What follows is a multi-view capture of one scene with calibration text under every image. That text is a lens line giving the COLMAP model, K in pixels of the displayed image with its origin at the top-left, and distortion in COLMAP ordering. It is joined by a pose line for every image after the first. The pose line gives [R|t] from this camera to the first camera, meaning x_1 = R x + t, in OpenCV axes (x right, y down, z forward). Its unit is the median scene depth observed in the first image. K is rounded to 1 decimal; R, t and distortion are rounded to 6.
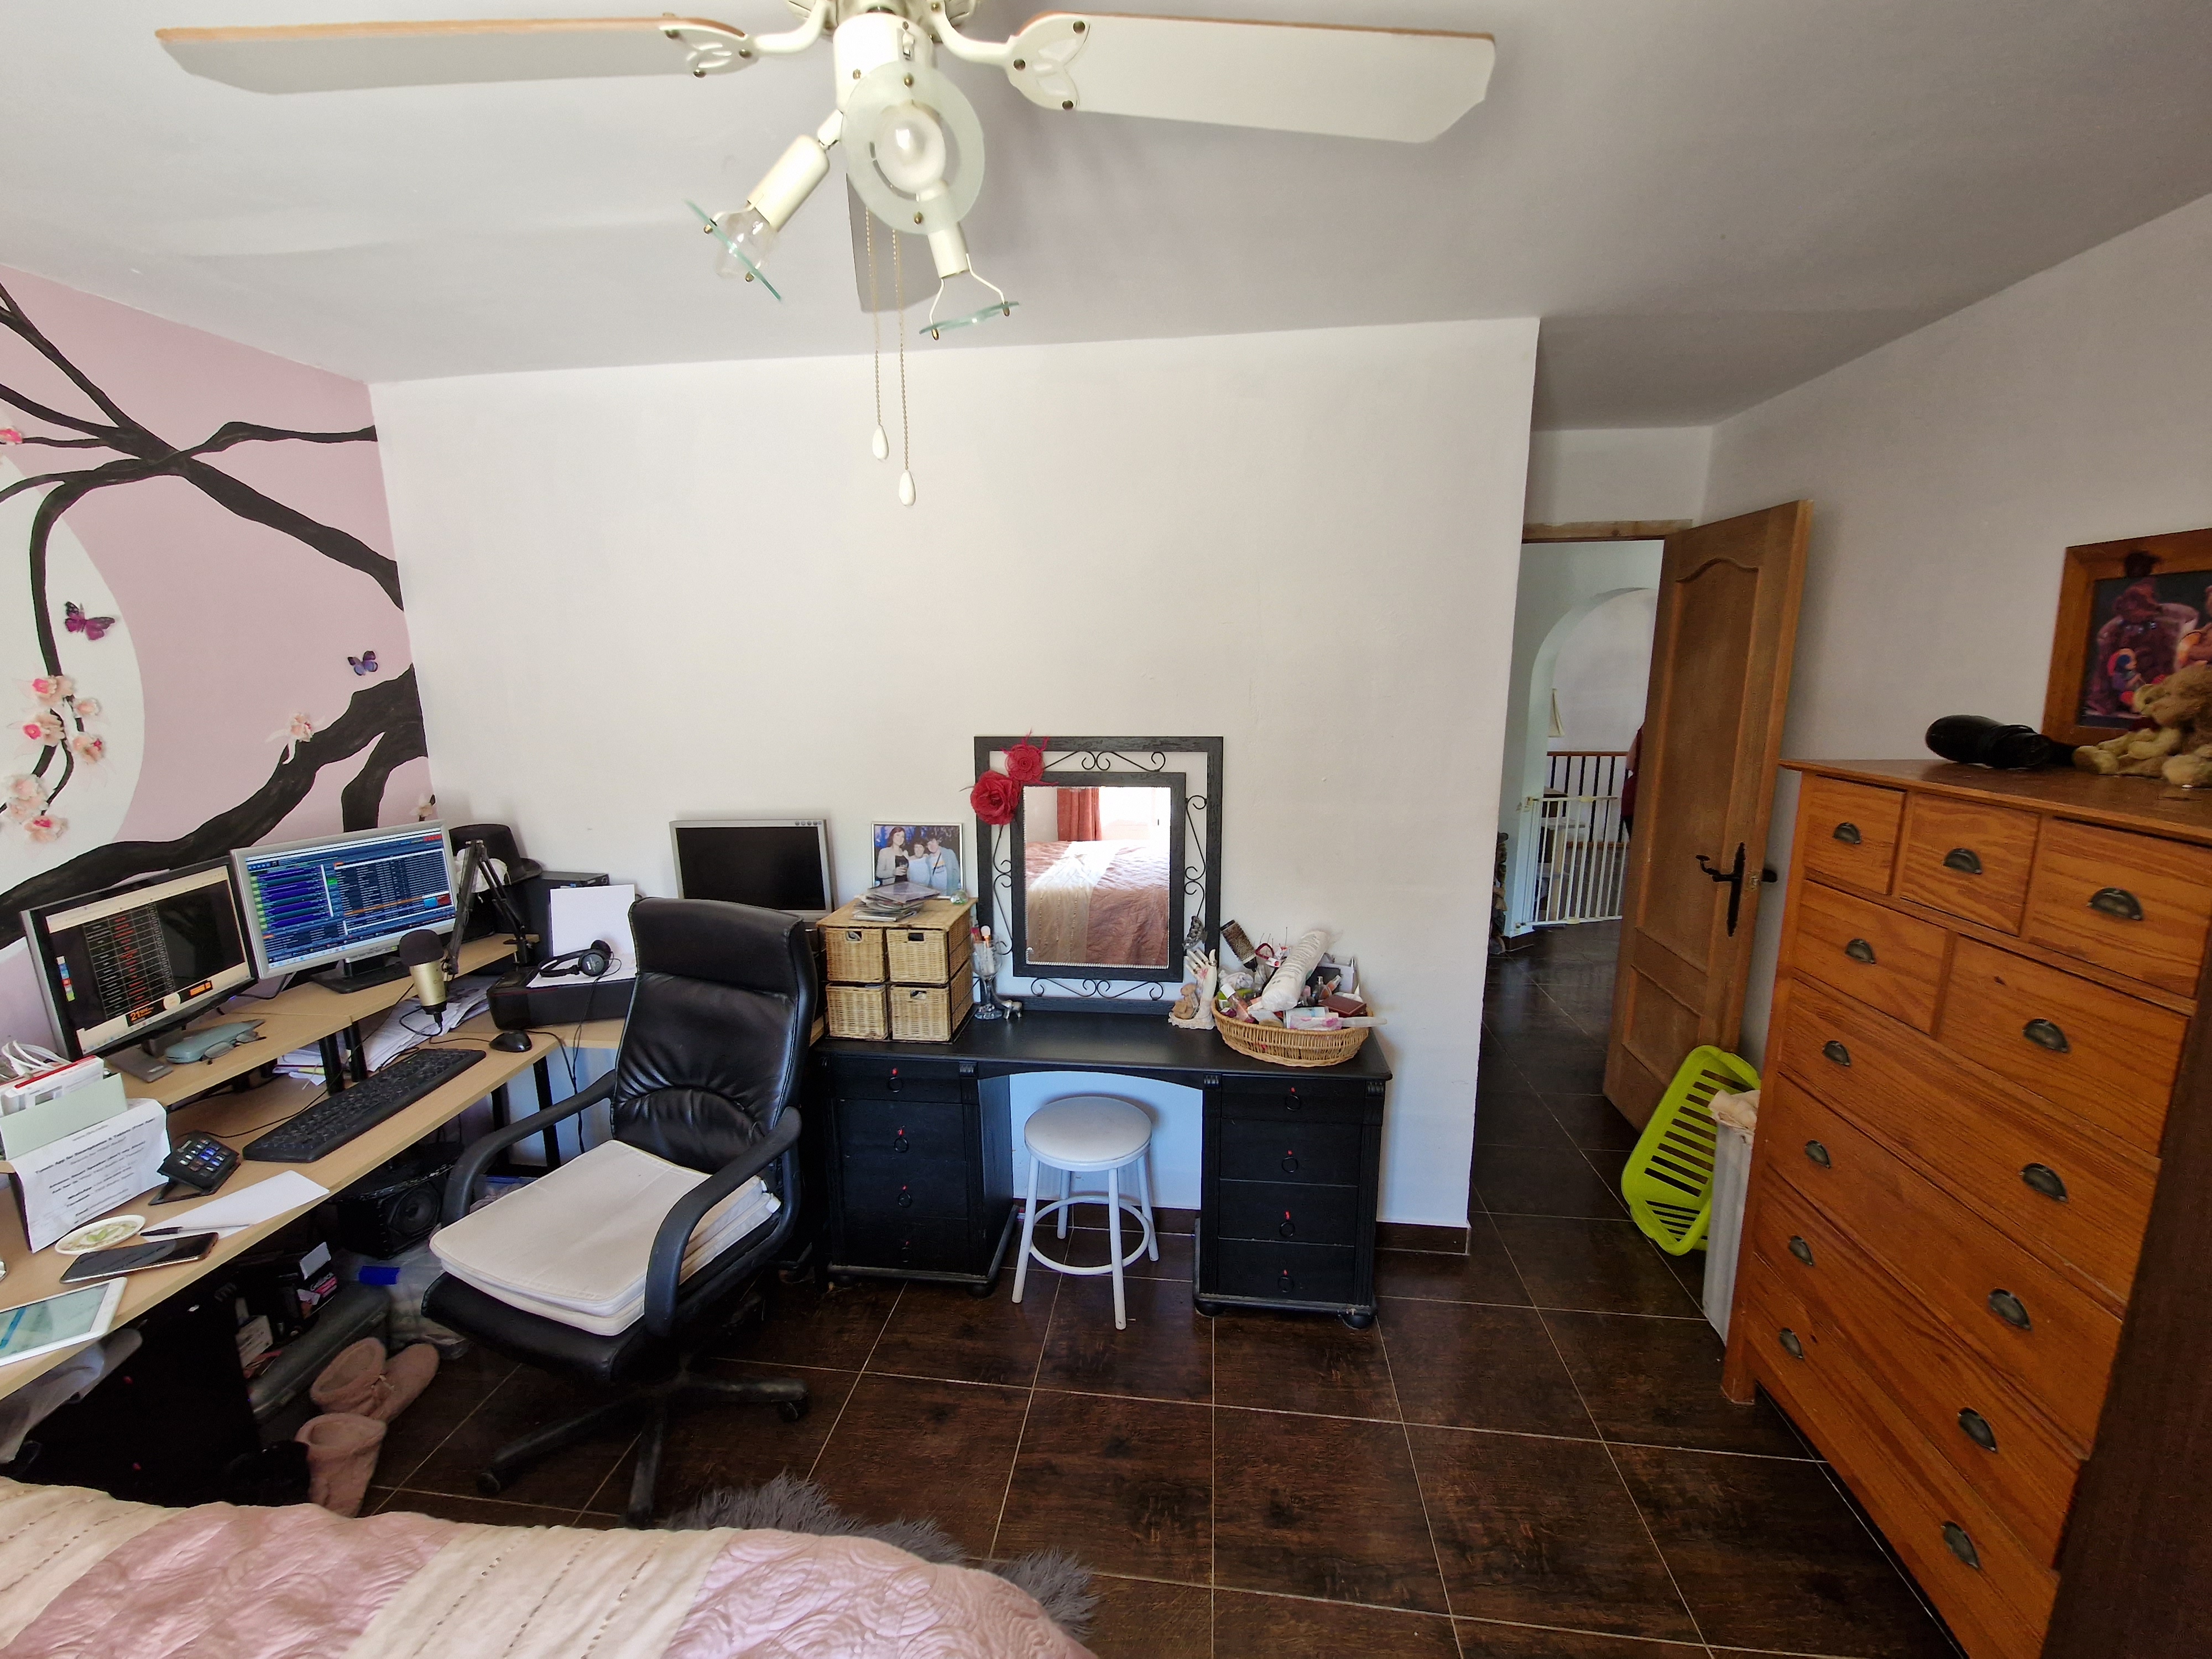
lens RADIAL K [[901.4, 0, 1093.9], [0, 901.4, 841.3], [0, 0, 1]] dist [-0.001511, -0.000832]
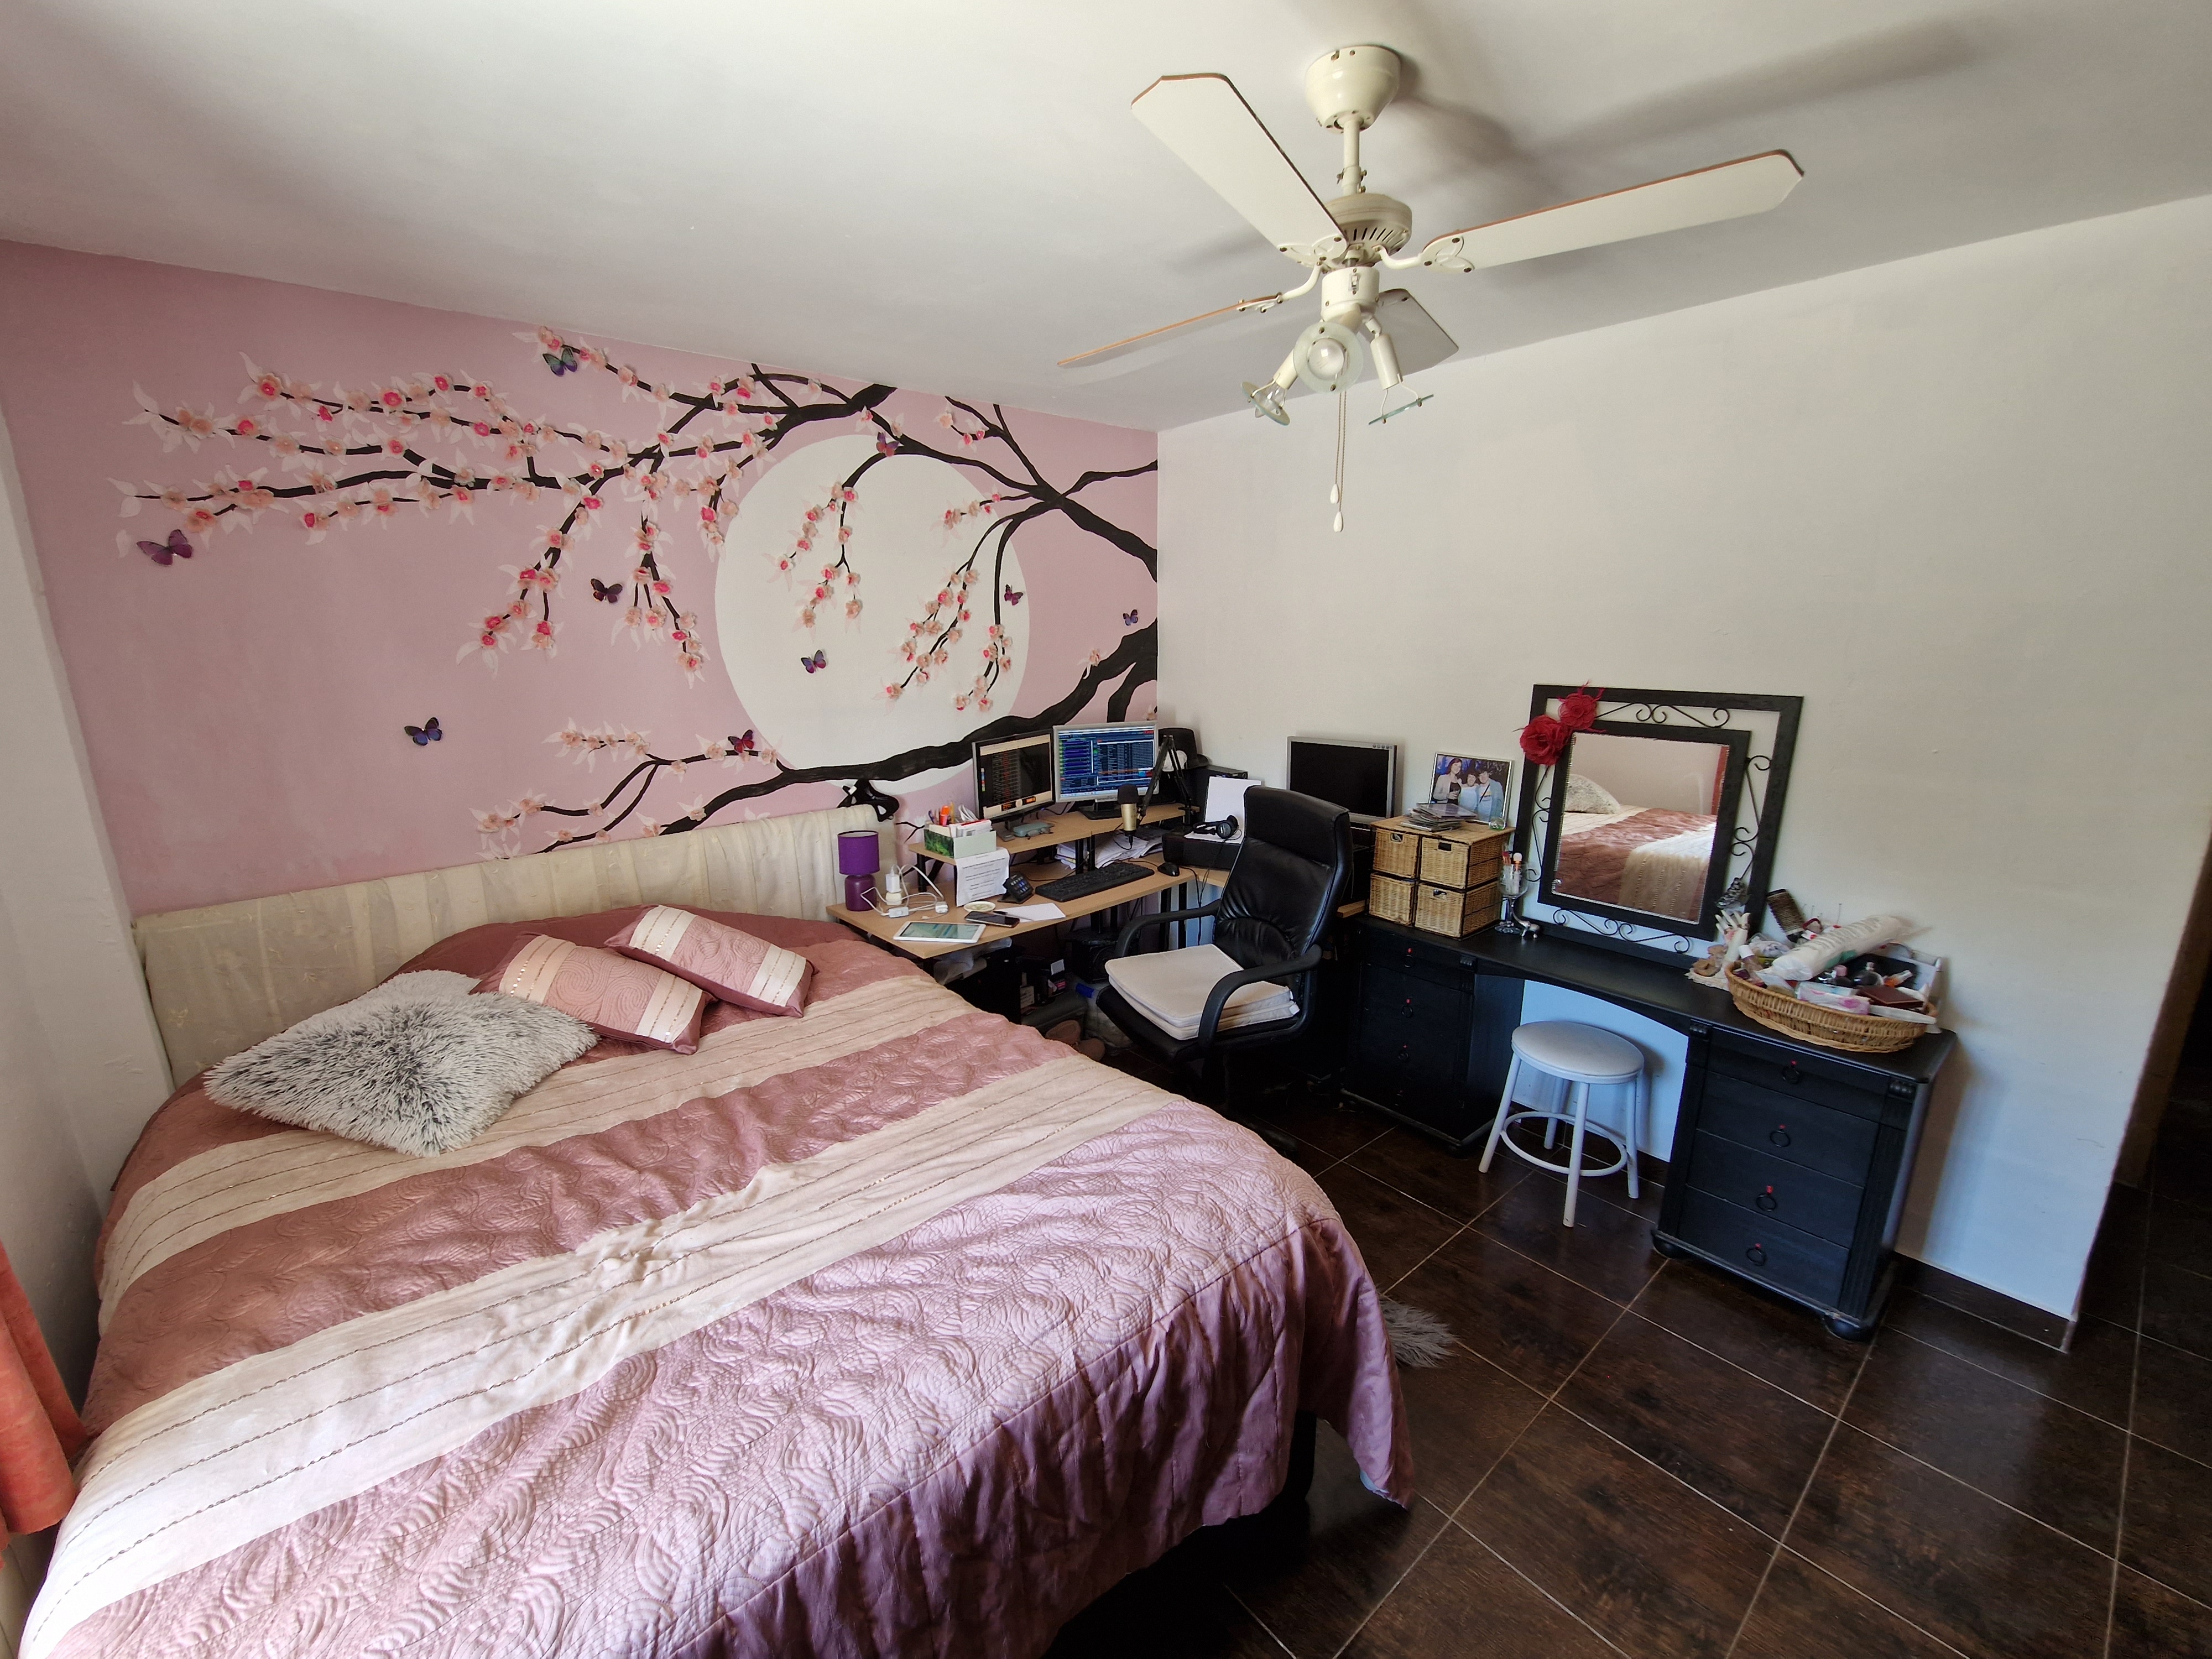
lens RADIAL K [[901.4, 0, 1093.9], [0, 901.4, 841.3], [0, 0, 1]] dist [-0.001511, -0.000832]
pose [[0.734763, 0.164515, -0.658072, 0.249654], [-0.130589, 0.986303, 0.100763, 0.038076], [0.665635, 0.011900, 0.746182, -0.217902]]
